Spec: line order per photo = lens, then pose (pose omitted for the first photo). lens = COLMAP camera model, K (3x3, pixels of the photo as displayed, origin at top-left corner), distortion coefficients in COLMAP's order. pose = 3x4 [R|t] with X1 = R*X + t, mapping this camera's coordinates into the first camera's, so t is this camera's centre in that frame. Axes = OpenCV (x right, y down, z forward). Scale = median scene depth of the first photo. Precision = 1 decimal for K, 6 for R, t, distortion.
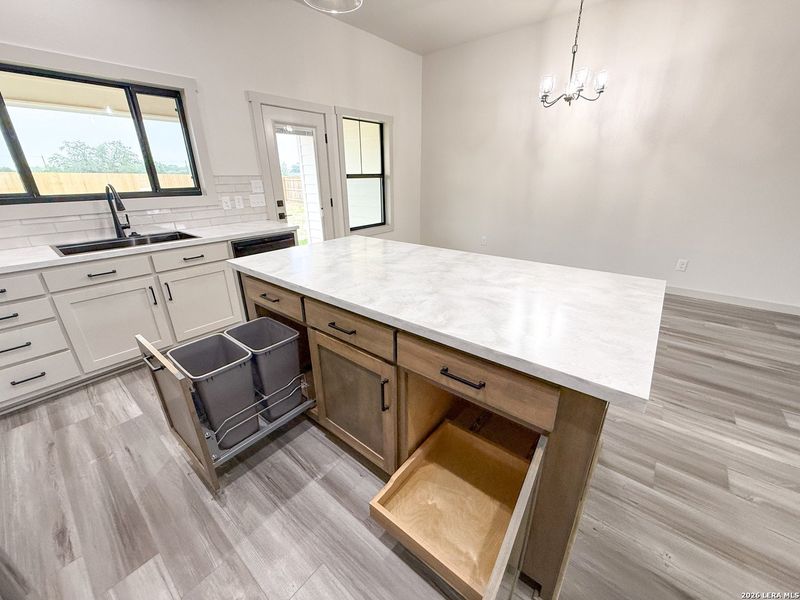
lens RADIAL K [[325.1, 0, 404.3], [0, 325.1, 294.8], [0, 0, 1]] dist [0.003767, 0.000373]
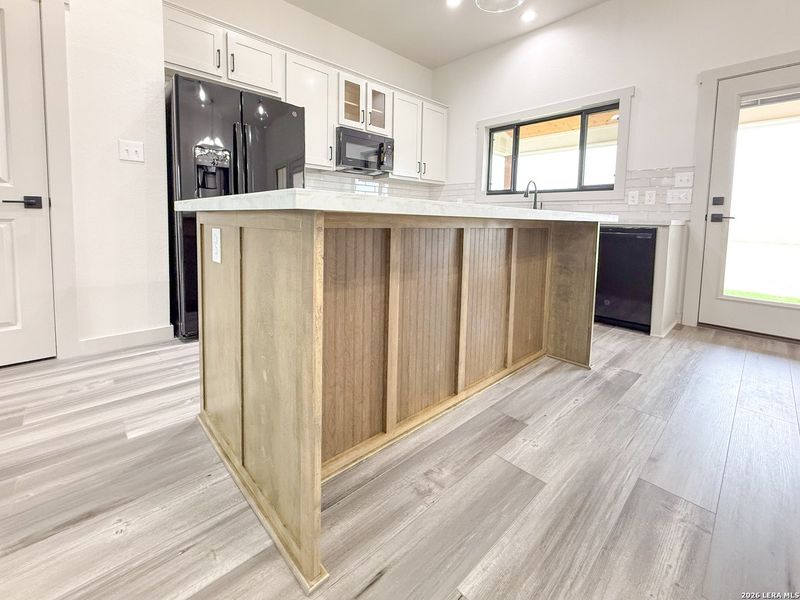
lens RADIAL K [[340.8, 0, 393.6], [0, 340.8, 244.9], [0, 0, 1]] dist [-0.001733, 0.000458]
pose [[-0.149632, 0.070726, -0.986209, 0.587270], [-0.363183, 0.923781, 0.121353, -0.029651], [0.919624, 0.376333, -0.112541, 0.586774]]
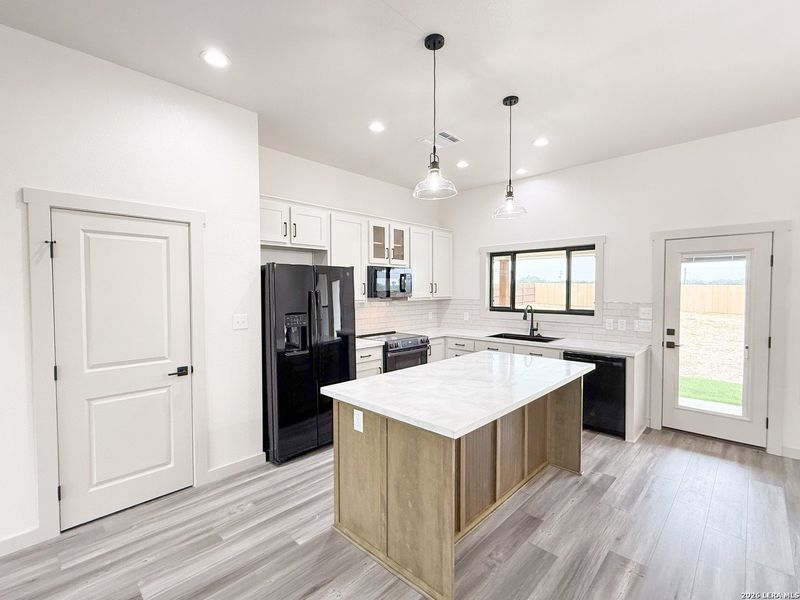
lens RADIAL K [[367.8, 0, 393.9], [0, 367.8, 293.5], [0, 0, 1]] dist [-0.001979, 0.001057]
pose [[-0.095706, 0.023408, -0.995134, 0.939090], [-0.345458, 0.936806, 0.055260, -0.210548], [0.933541, 0.349066, -0.081571, 0.380599]]
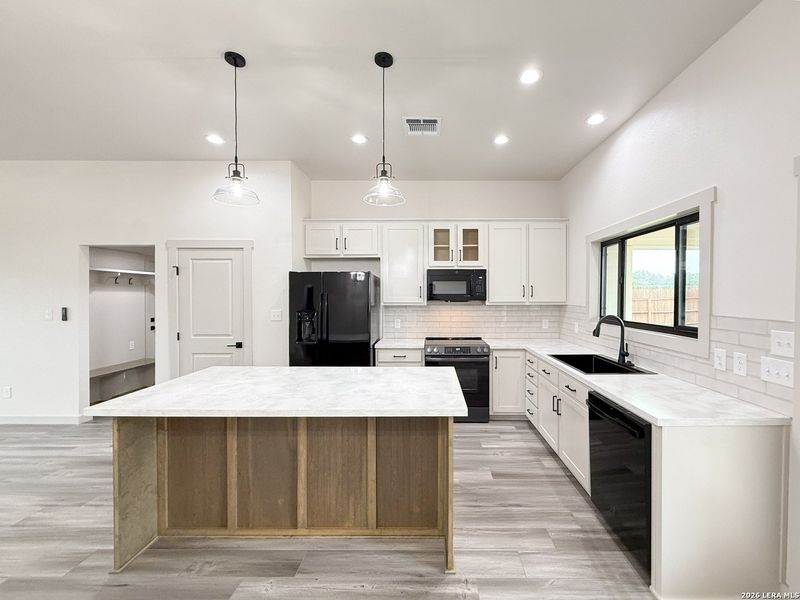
lens RADIAL K [[334.8, 0, 435.2], [0, 334.8, 295.3], [0, 0, 1]] dist [-0.002005, 0.000685]
pose [[-0.779322, 0.012274, -0.626503, 0.270396], [-0.210658, 0.936486, 0.280388, -0.502506], [0.590153, 0.350491, -0.727238, 1.218255]]
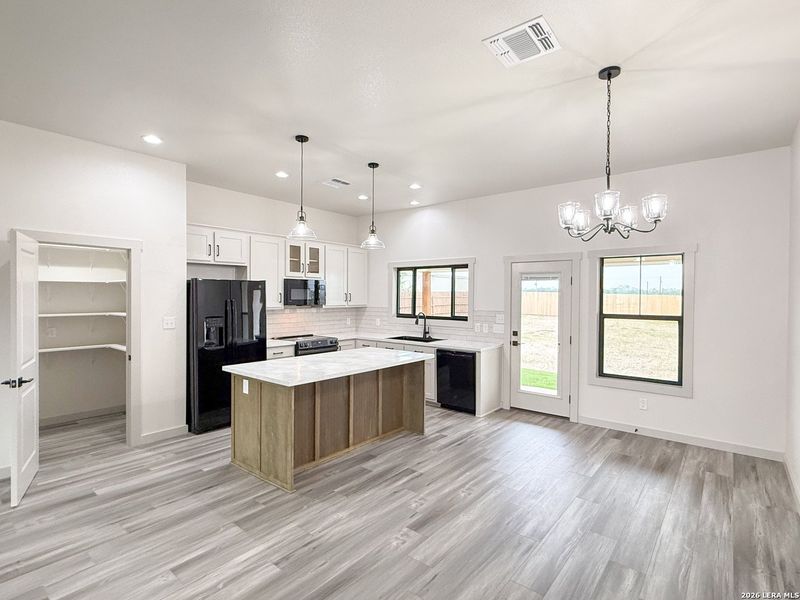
lens RADIAL K [[409.7, 0, 394.9], [0, 409.7, 292.2], [0, 0, 1]] dist [0.000797, 0.000428]
pose [[-0.013800, 0.003095, -0.999900, 1.462057], [-0.356006, 0.934451, 0.007806, -0.347445], [0.934382, 0.356078, -0.011793, 0.680744]]
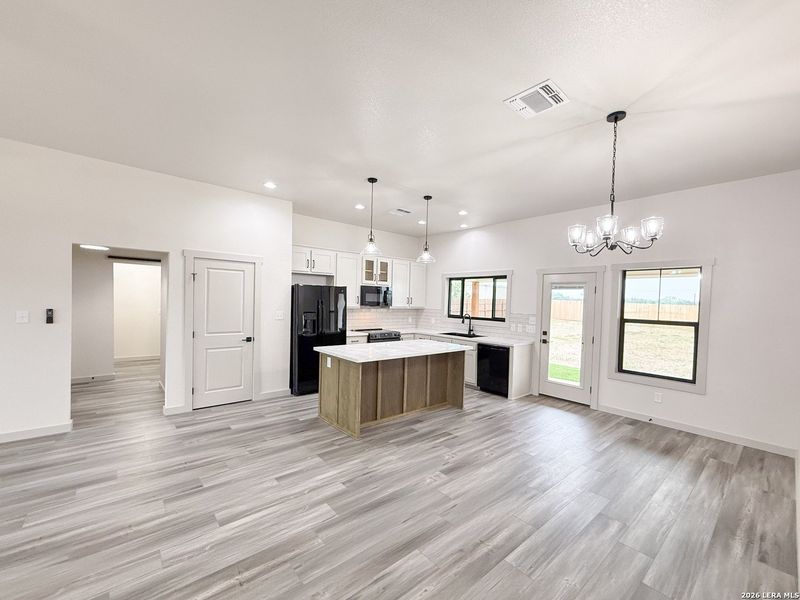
lens RADIAL K [[334.8, 0, 395.7], [0, 334.8, 302.4], [0, 0, 1]] dist [-0.002005, 0.000685]
pose [[-0.191700, 0.012460, -0.981374, 1.548960], [-0.367141, 0.926412, 0.083479, -0.361847], [0.910197, 0.376305, -0.173018, 0.749846]]
